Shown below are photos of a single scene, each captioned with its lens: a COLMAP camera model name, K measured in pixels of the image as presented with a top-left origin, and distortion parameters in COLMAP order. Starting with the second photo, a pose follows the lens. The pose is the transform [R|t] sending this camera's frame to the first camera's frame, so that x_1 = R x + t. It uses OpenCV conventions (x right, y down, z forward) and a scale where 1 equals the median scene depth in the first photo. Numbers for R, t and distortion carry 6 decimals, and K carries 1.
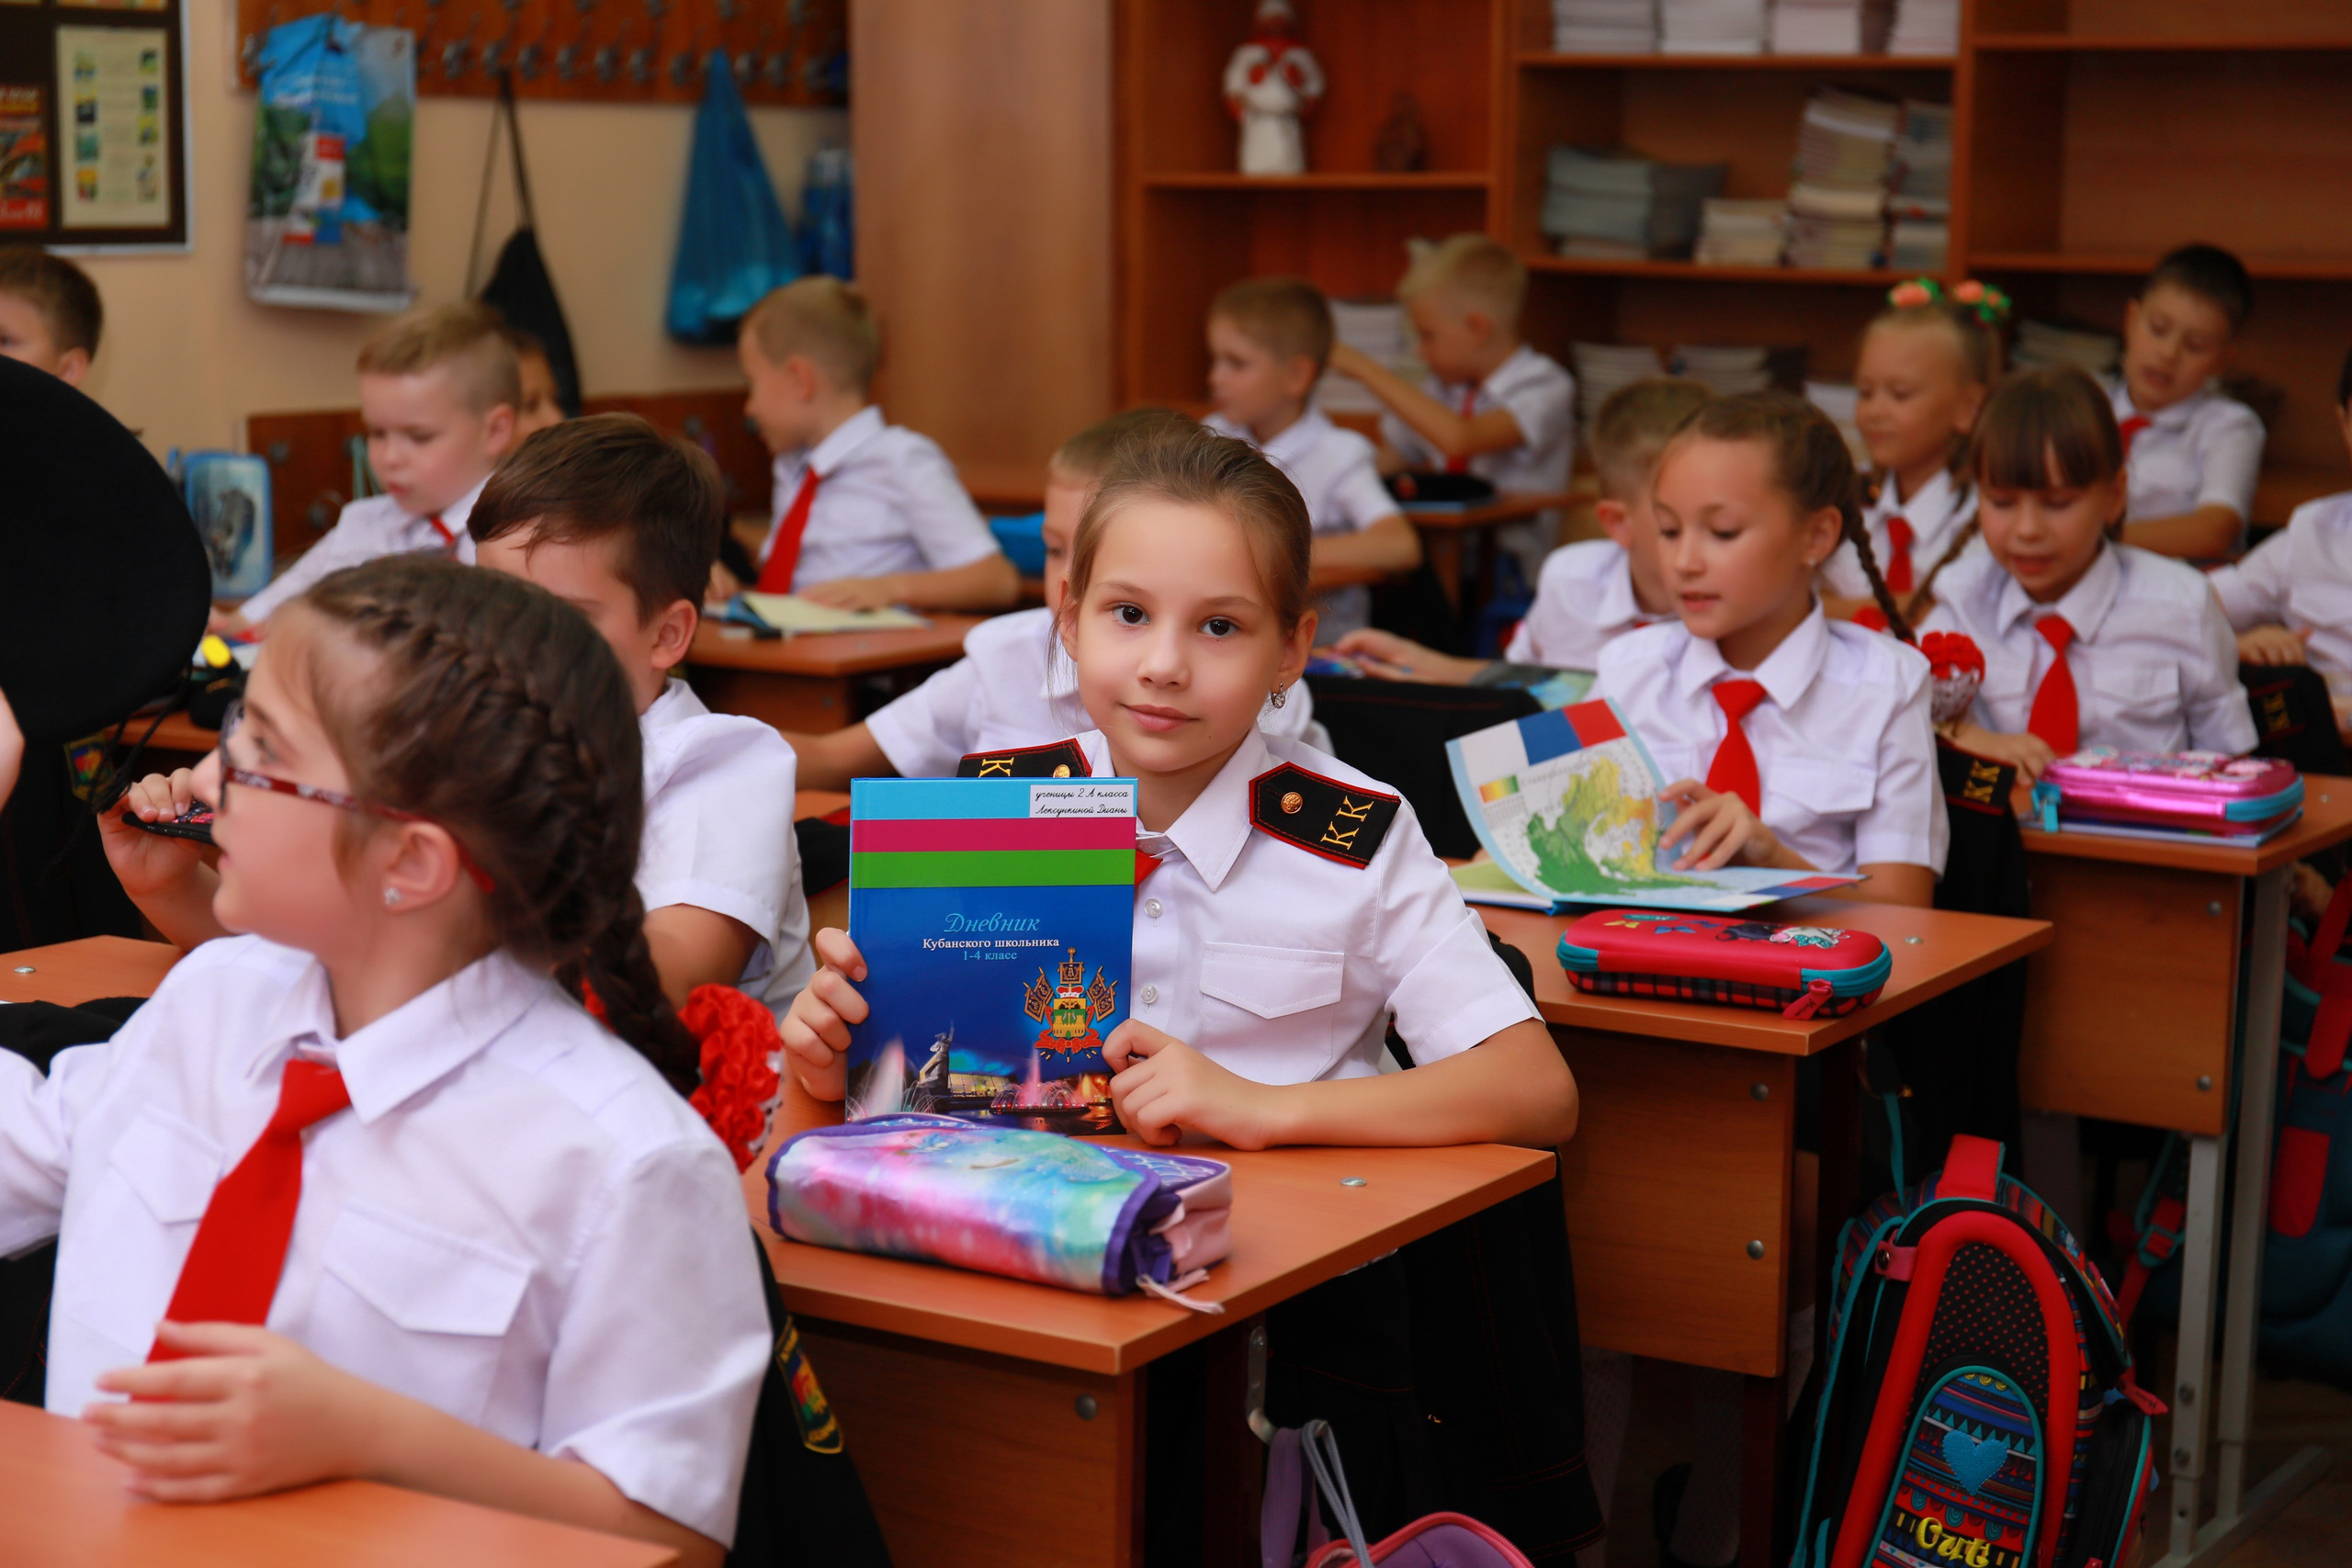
lens RADIAL K [[4189.0, 0, 1176.0], [0, 4189.0, 784.0], [0, 0, 1]] dist [0.014072, -0.161029]
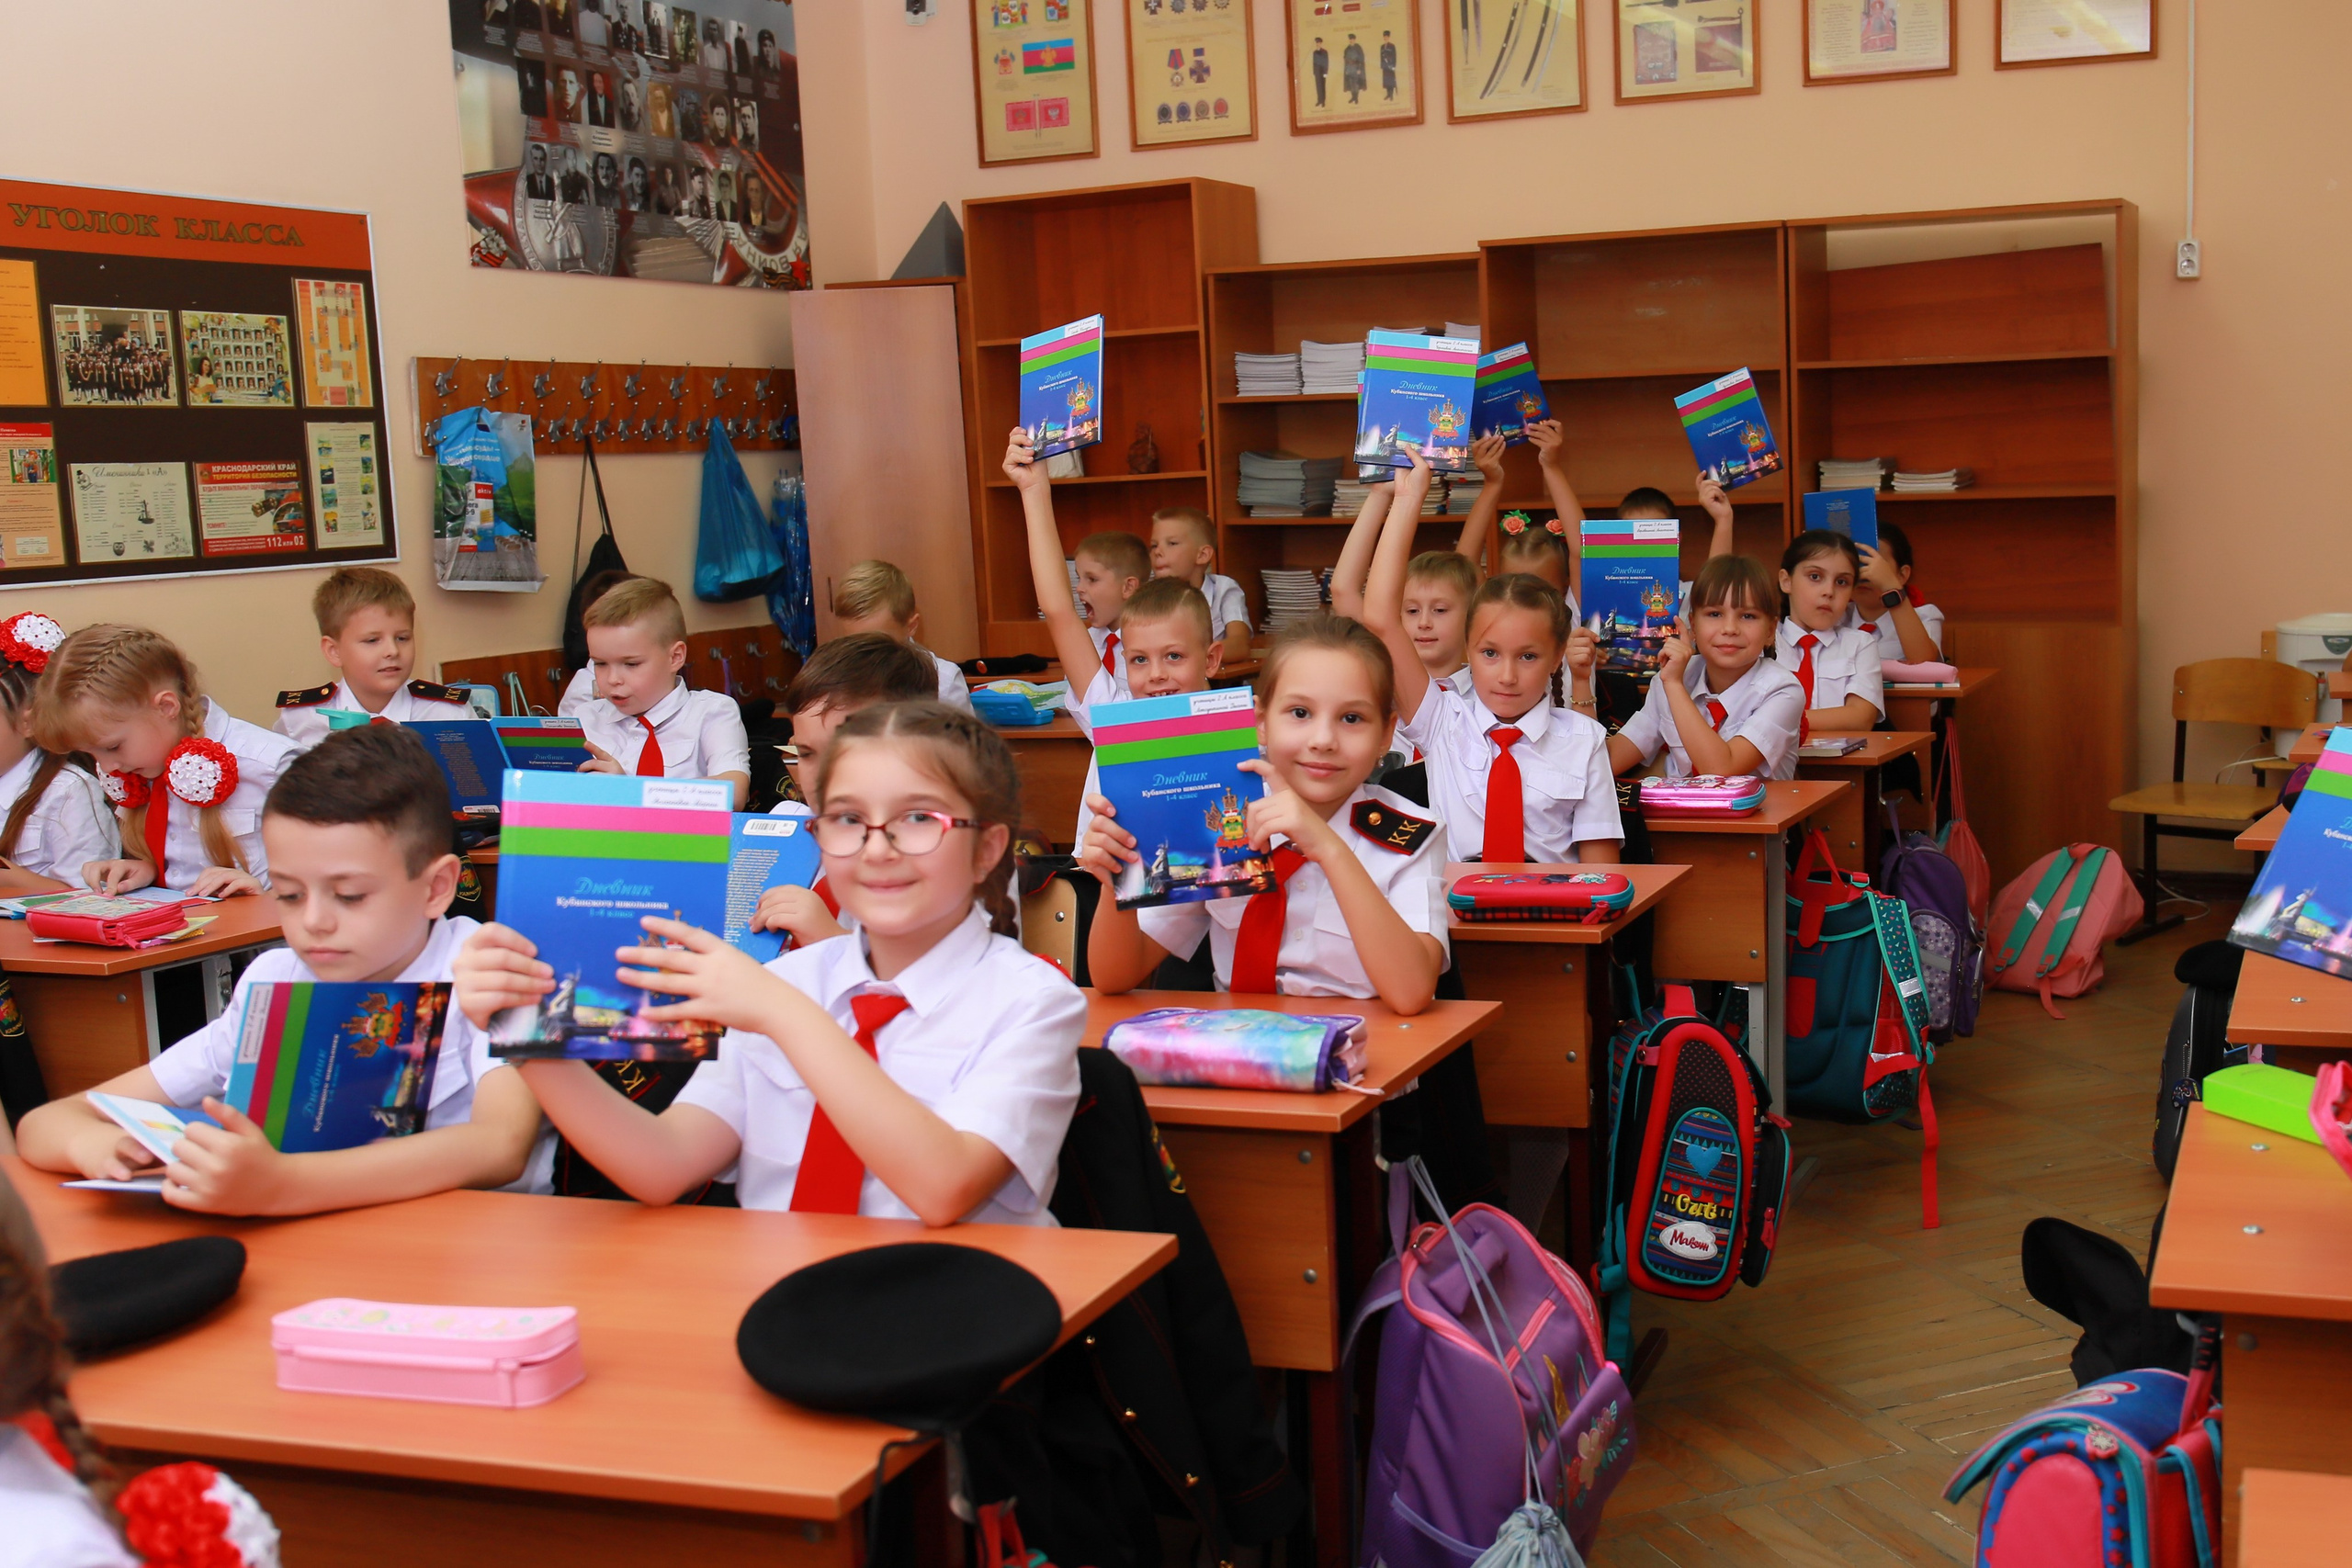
lens RADIAL K [[2923.1, 0, 1177.6], [0, 2923.1, 816.1], [0, 0, 1]] dist [-0.017530, -0.003546]
pose [[0.974172, -0.074282, 0.213238, -0.262370], [0.080717, 0.996503, -0.021619, 0.020794], [-0.210886, 0.038273, 0.976761, -0.170240]]
